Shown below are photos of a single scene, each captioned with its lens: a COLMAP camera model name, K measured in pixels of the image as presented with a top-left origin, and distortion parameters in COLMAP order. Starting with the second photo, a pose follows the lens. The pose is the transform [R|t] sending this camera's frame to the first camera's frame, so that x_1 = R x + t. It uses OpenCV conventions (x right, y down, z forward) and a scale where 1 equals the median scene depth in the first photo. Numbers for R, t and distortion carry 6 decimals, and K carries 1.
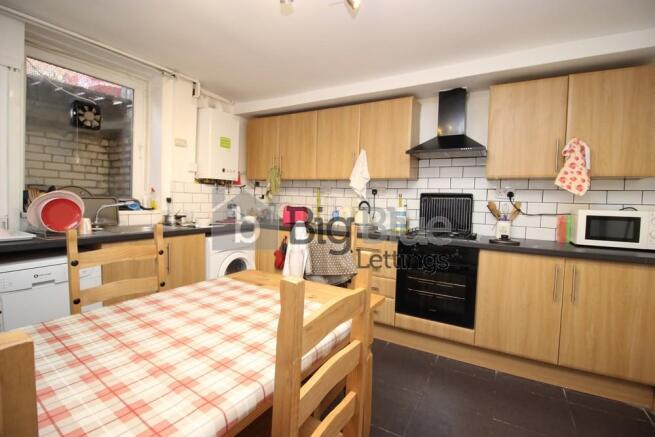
lens RADIAL K [[316.9, 0, 327.5], [0, 316.9, 218.5], [0, 0, 1]] dist [-0.000629, -0.000124]
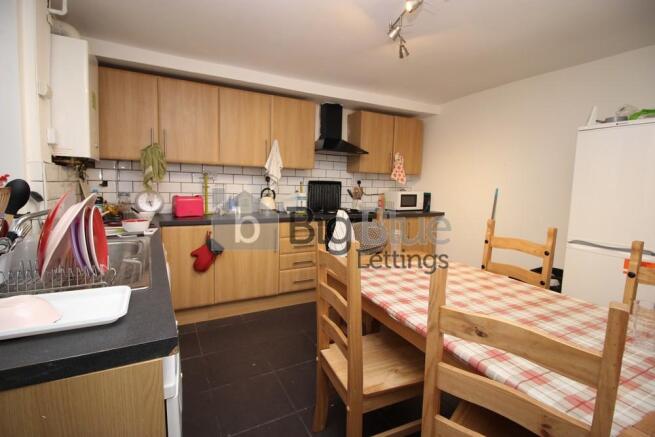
lens RADIAL K [[316.9, 0, 327.5], [0, 316.9, 218.5], [0, 0, 1]] dist [-0.000629, -0.000124]
pose [[0.501725, -0.109407, 0.858080, -0.834713], [0.041478, 0.993871, 0.102468, -0.063602], [-0.864032, -0.015819, 0.503188, 0.340996]]
